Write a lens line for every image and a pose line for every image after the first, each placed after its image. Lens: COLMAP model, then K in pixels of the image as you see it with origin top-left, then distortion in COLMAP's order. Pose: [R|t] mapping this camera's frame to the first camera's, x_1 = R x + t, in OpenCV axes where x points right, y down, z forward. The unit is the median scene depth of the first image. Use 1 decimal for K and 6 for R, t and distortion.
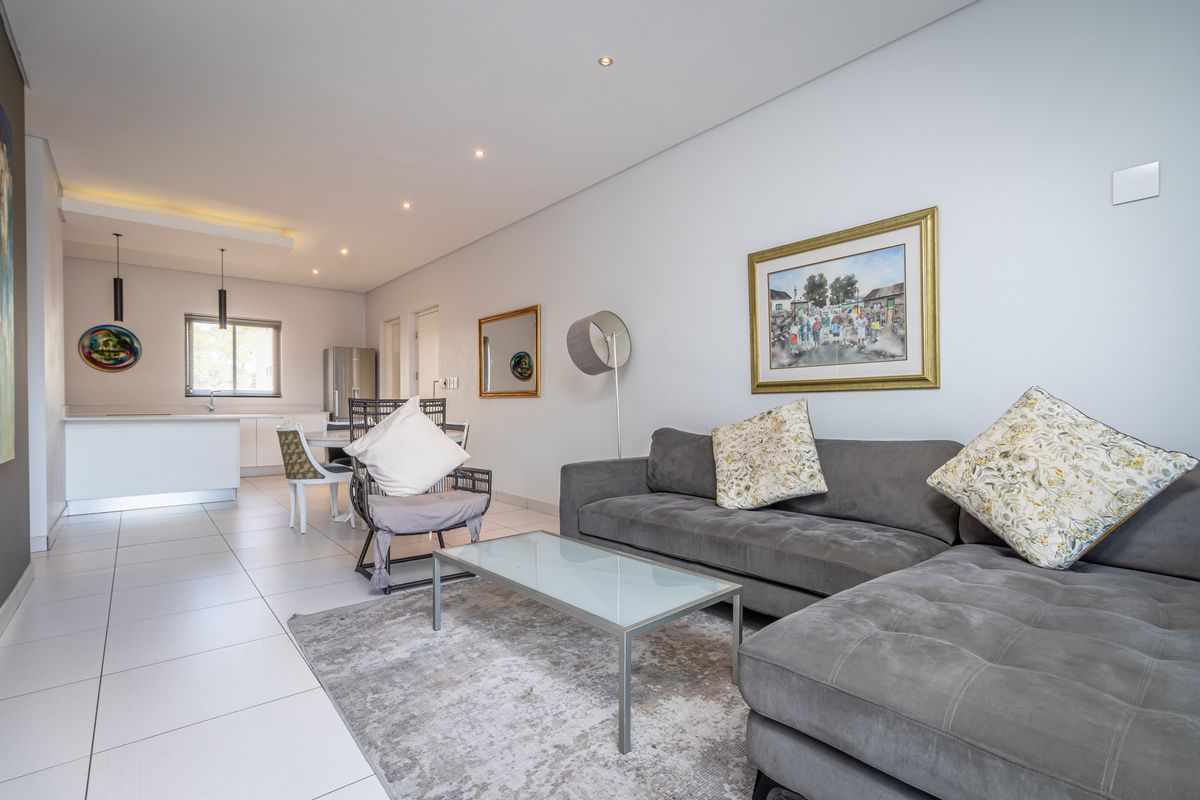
lens RADIAL K [[553.8, 0, 597.9], [0, 553.8, 404.2], [0, 0, 1]] dist [-0.000285, -0.000208]
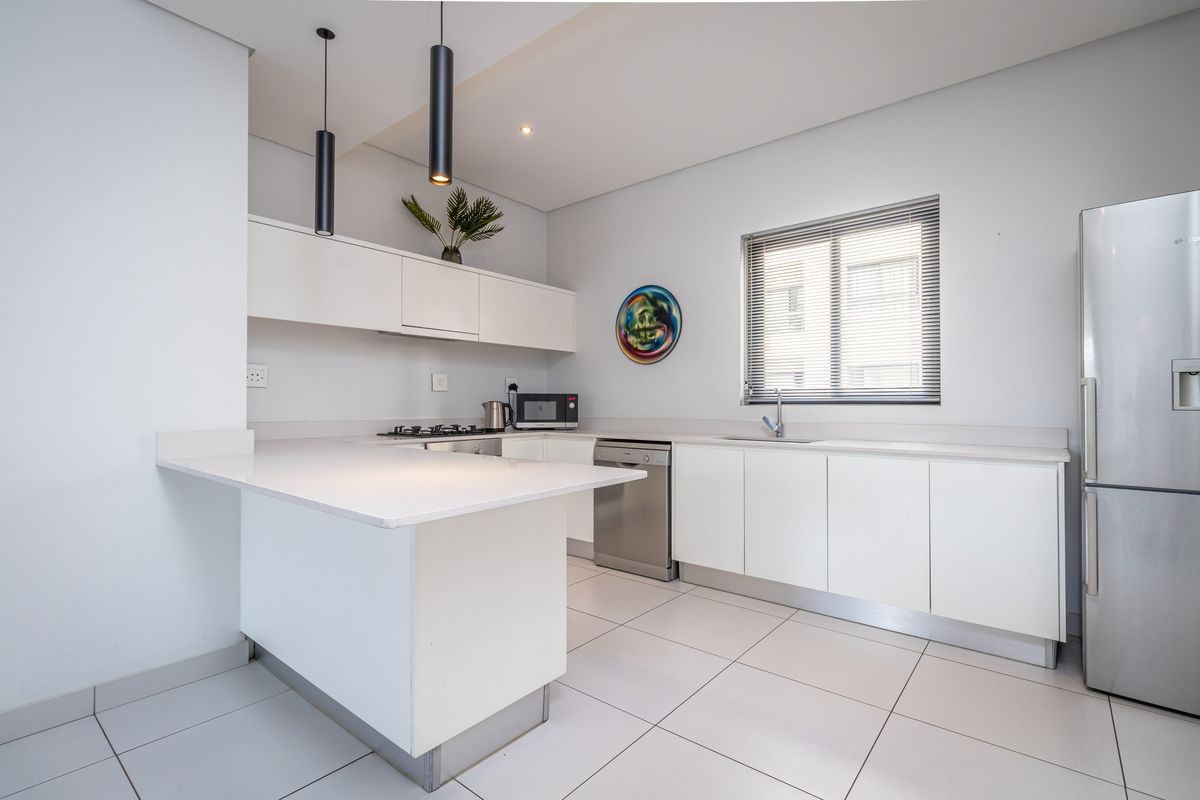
lens RADIAL K [[553.8, 0, 597.7], [0, 553.8, 399.1], [0, 0, 1]] dist [-0.000285, -0.000208]
pose [[0.183303, -0.004091, -0.983048, -0.298993], [0.005724, 0.999979, -0.003094, -0.018204], [0.983040, -0.005059, 0.183323, 0.833866]]
